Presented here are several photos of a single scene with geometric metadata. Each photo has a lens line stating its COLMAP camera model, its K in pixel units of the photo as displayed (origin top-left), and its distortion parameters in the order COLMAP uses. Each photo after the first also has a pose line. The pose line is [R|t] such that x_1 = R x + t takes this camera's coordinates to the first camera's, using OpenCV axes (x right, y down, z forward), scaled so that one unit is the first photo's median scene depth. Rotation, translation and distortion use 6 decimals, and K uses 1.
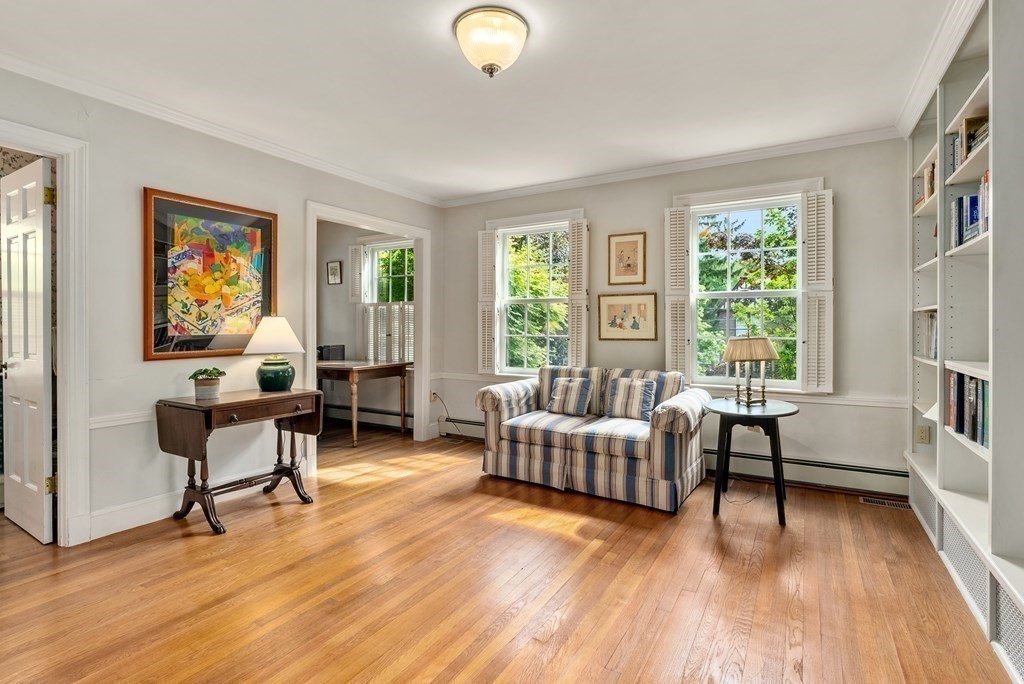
lens RADIAL K [[486.8, 0, 512.2], [0, 486.8, 334.0], [0, 0, 1]] dist [-0.010093, 0.001367]
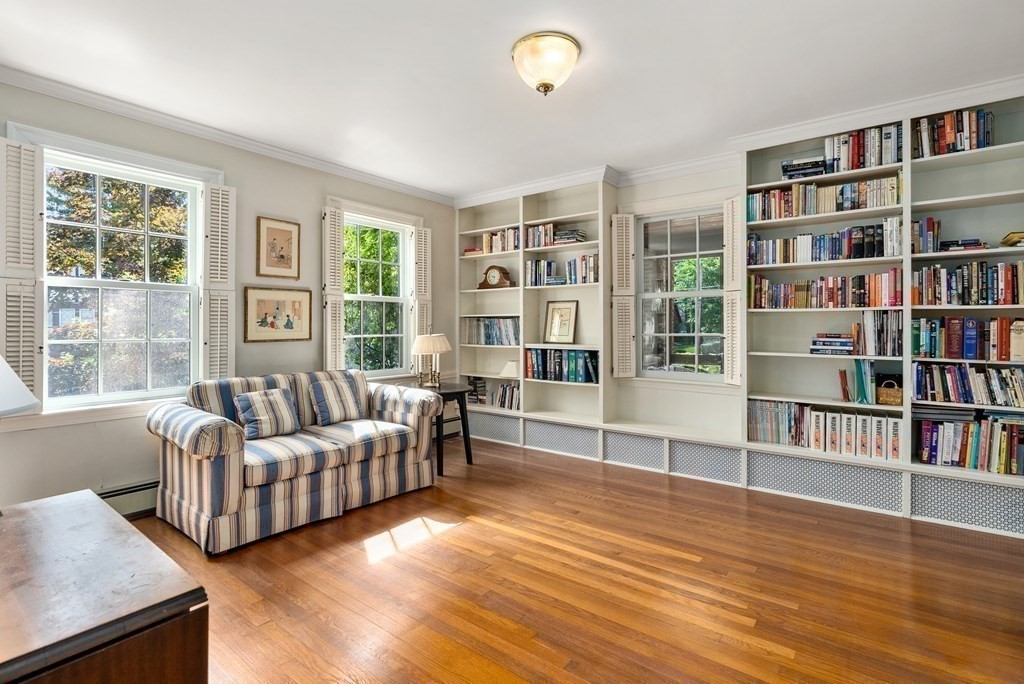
lens RADIAL K [[486.8, 0, 499.6], [0, 486.8, 327.7], [0, 0, 1]] dist [-0.010093, 0.001367]
pose [[0.128767, 0.001970, 0.991673, -0.594517], [0.021243, 0.999763, -0.004745, 0.000624], [-0.991447, 0.021677, 0.128695, 0.508161]]
